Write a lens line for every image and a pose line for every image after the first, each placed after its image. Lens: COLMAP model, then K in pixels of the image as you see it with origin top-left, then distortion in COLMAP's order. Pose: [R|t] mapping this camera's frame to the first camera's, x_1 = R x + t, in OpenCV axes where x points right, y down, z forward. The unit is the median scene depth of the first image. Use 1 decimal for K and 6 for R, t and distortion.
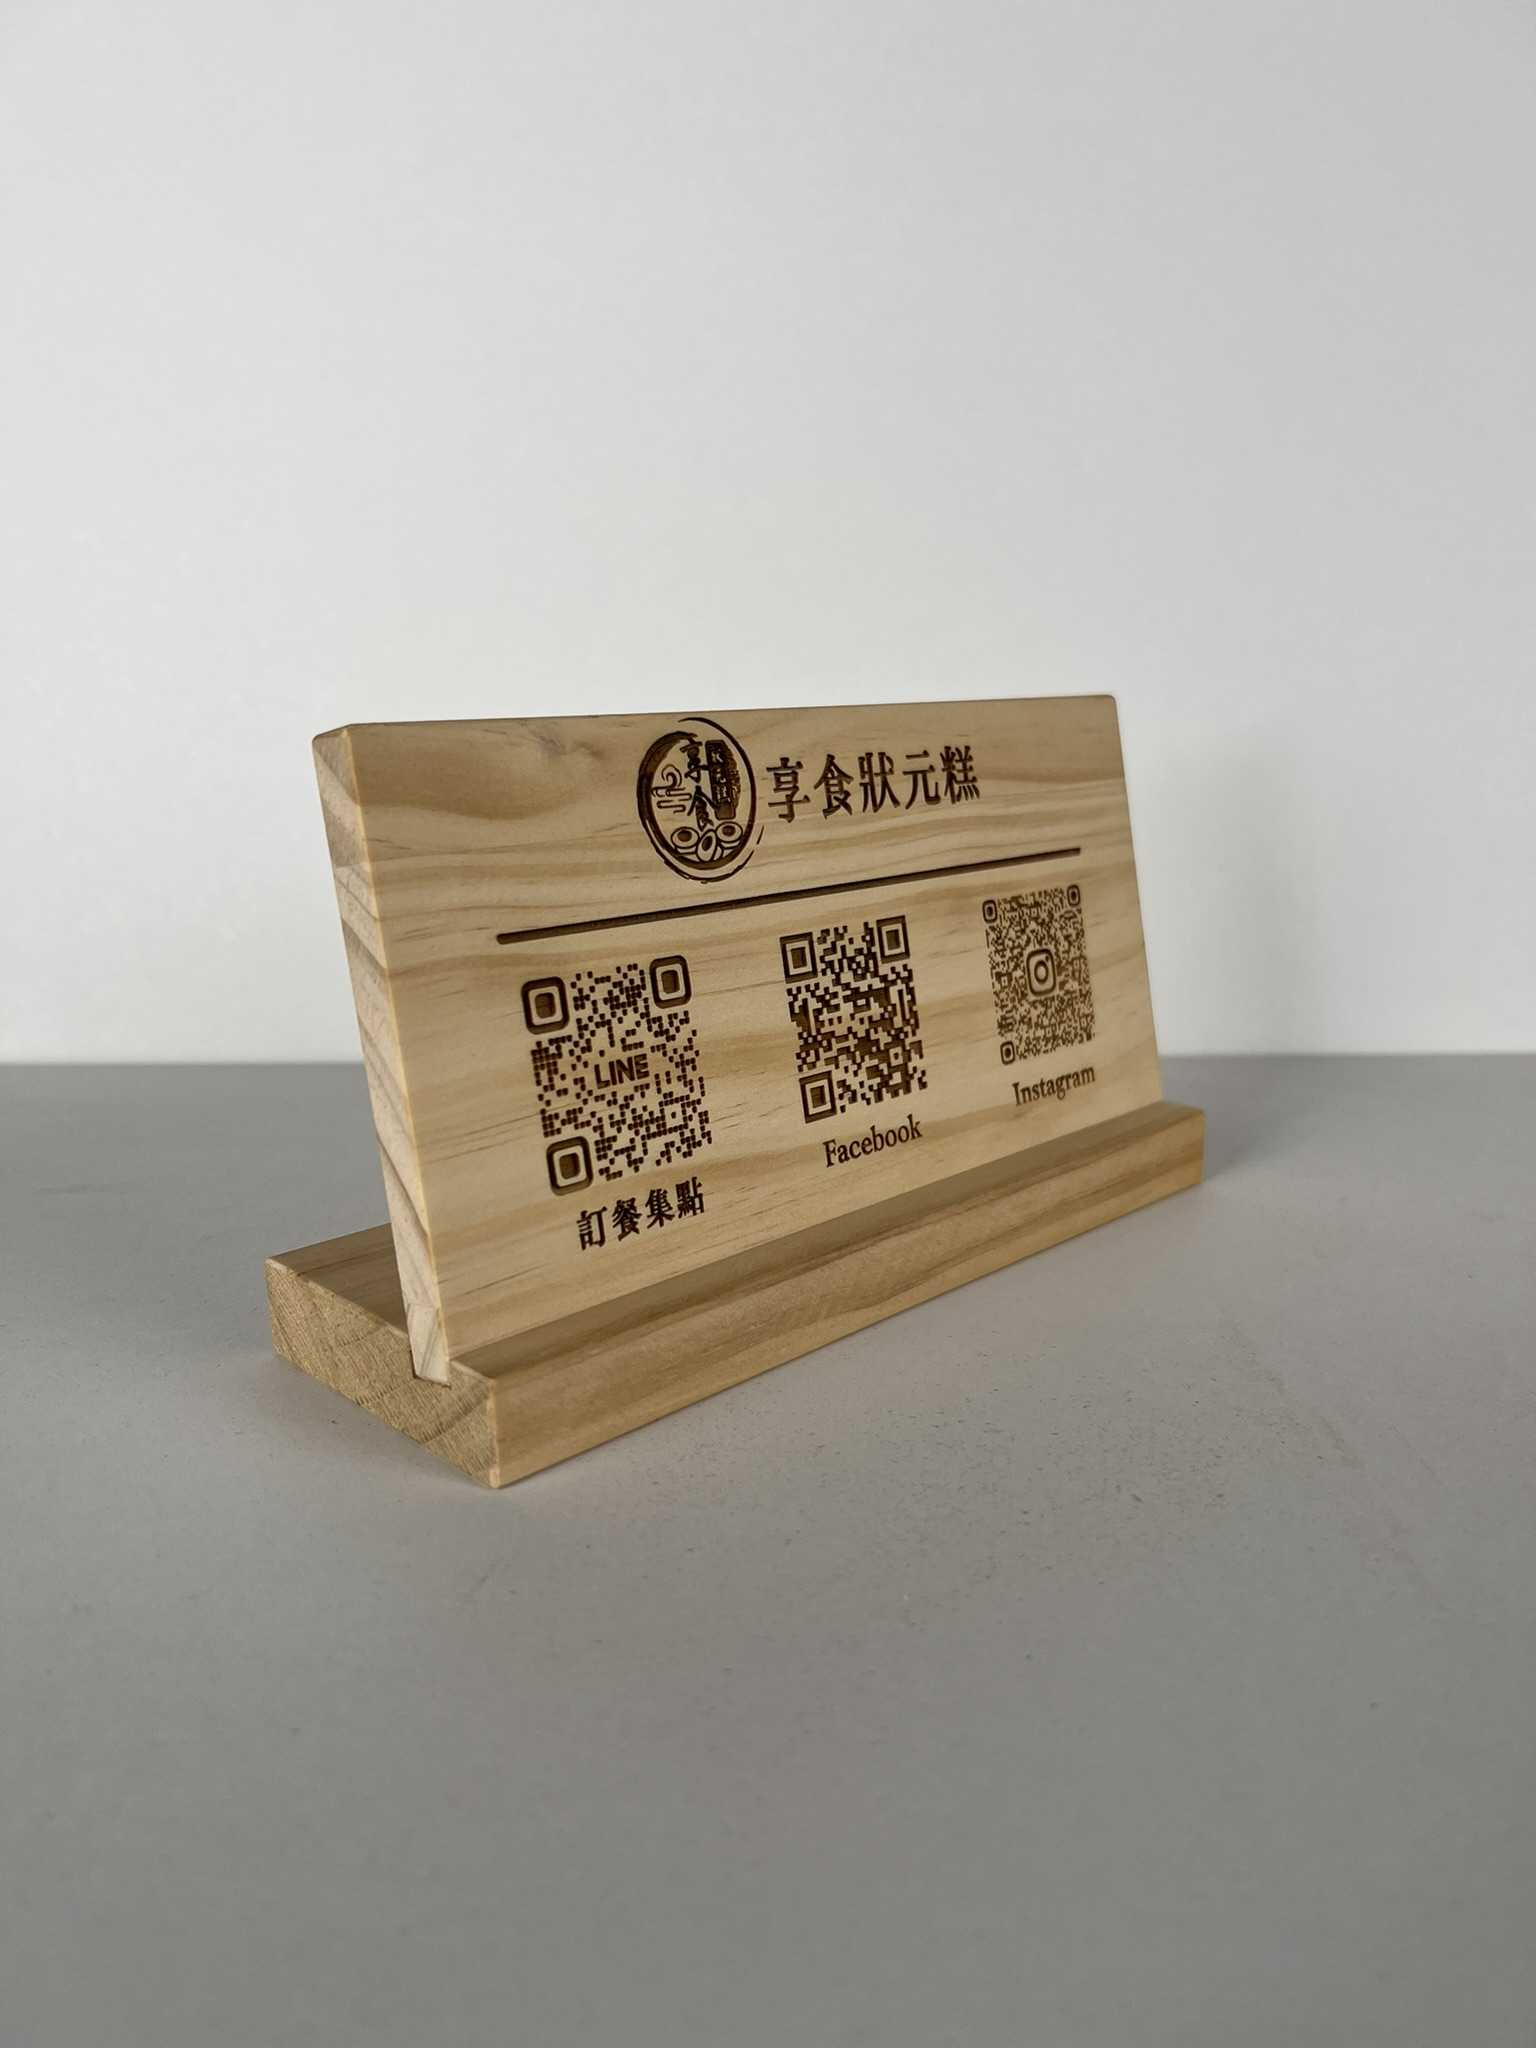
lens RADIAL K [[1577.1, 0, 767.7], [0, 1577.1, 1023.9], [0, 0, 1]] dist [0.026734, -0.052779]
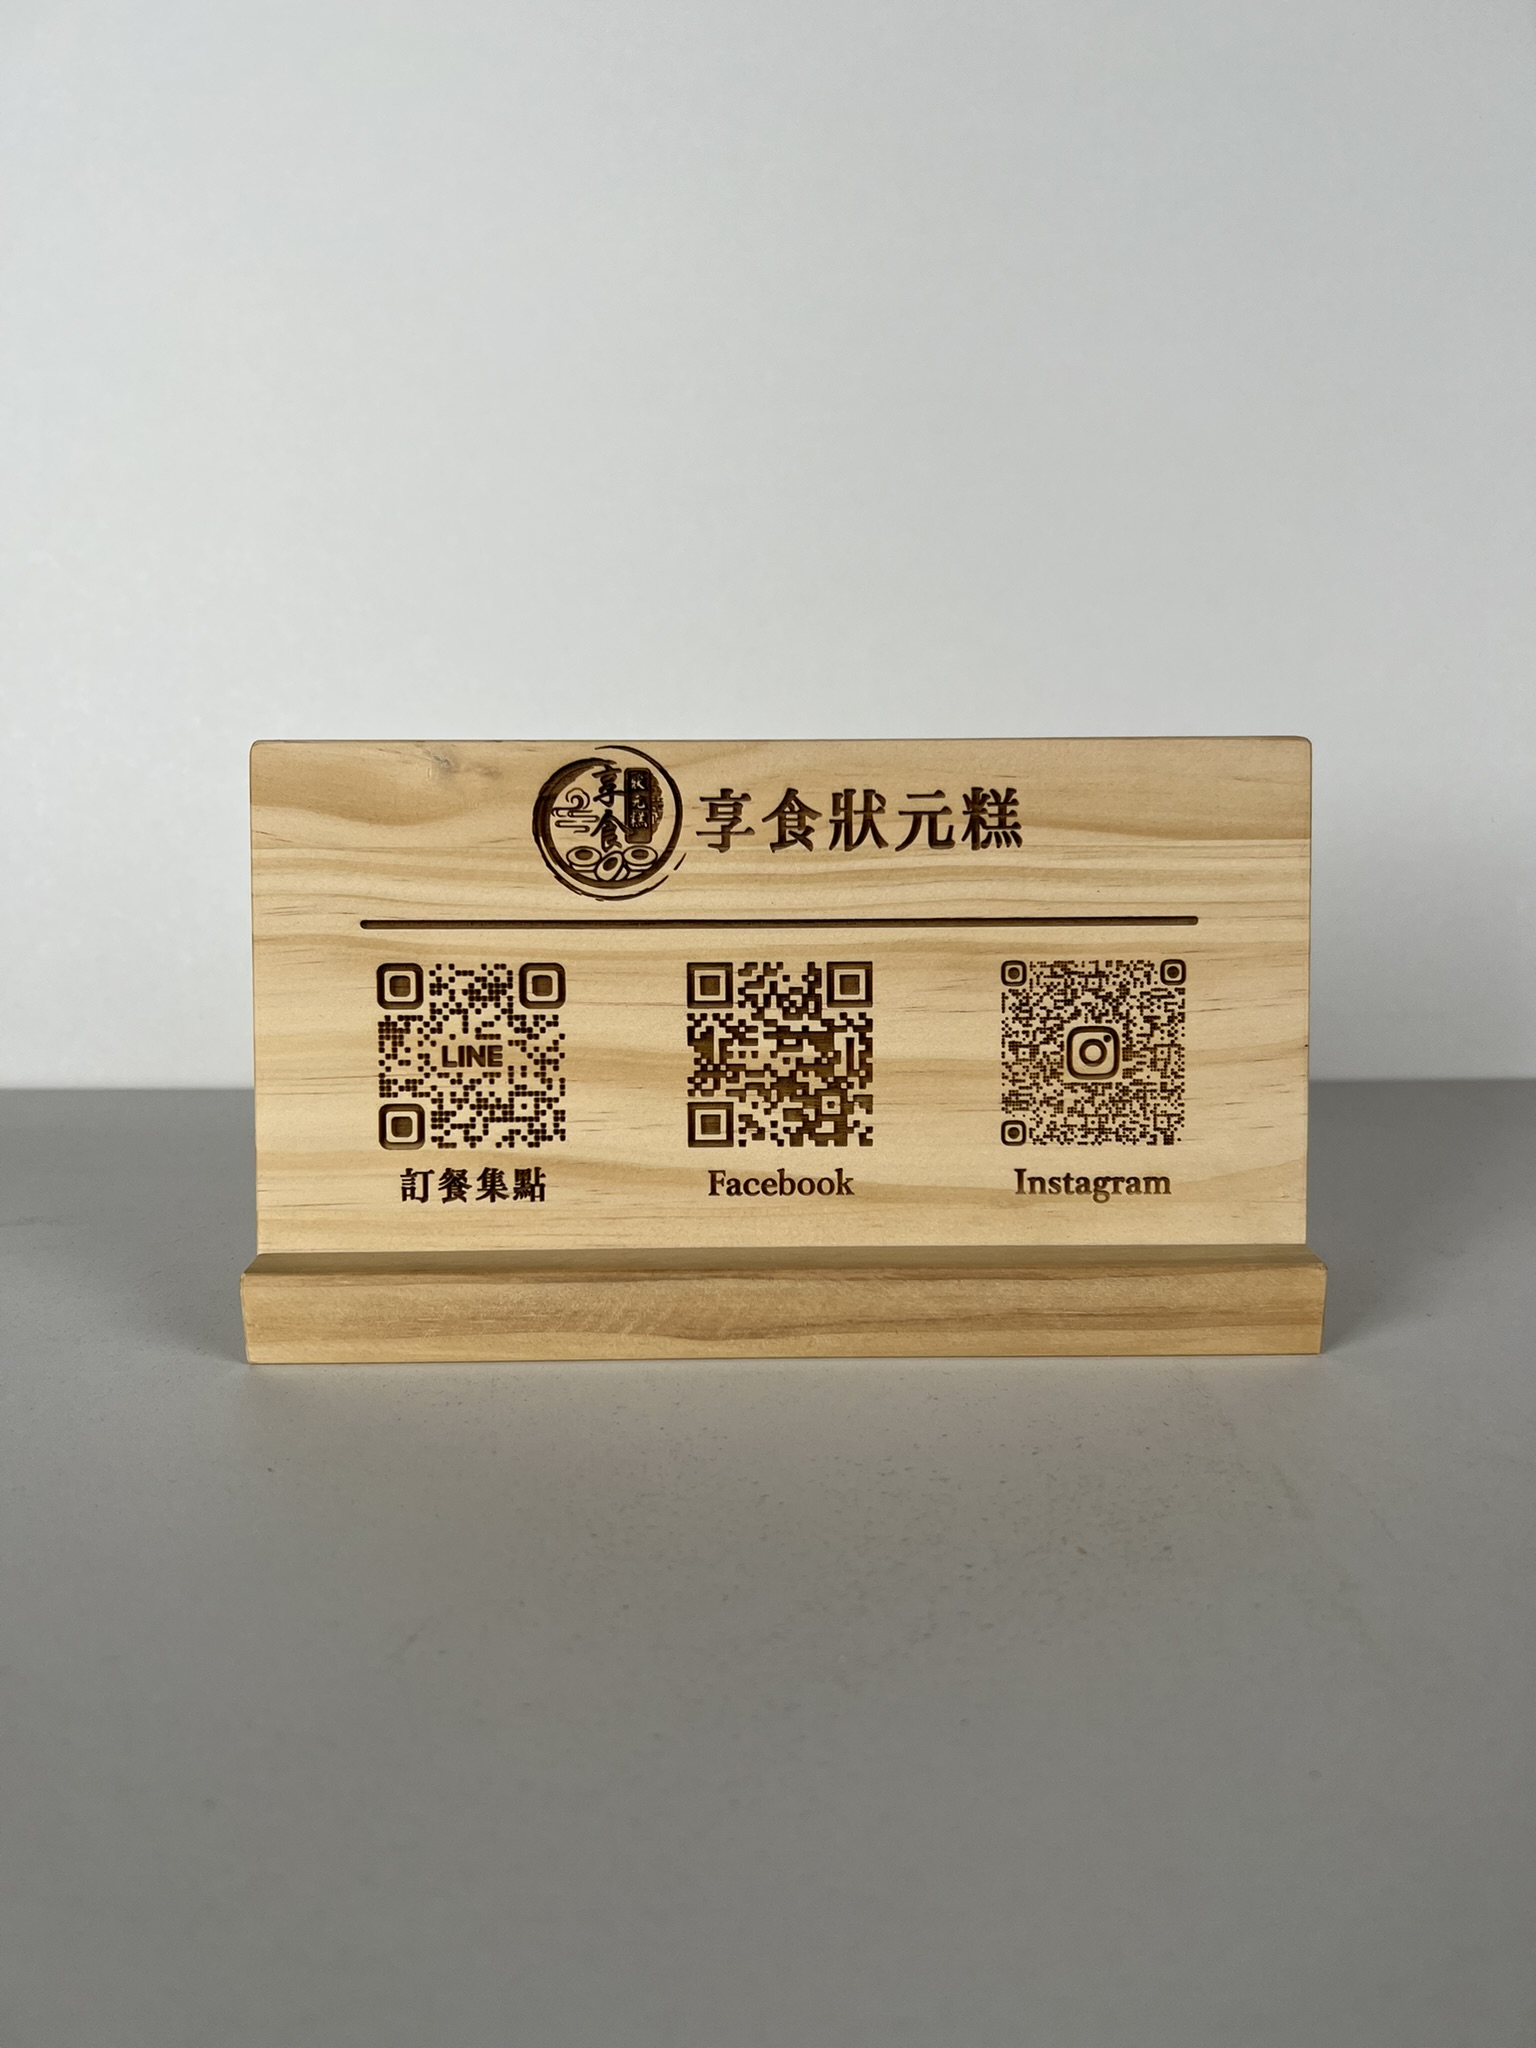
lens RADIAL K [[1577.1, 0, 768.2], [0, 1577.1, 1021.0], [0, 0, 1]] dist [0.026734, -0.052779]
pose [[0.729230, 0.154356, -0.666632, 0.727438], [-0.158717, 0.985811, 0.054639, -0.080864], [0.665607, 0.065961, 0.743382, 0.273265]]
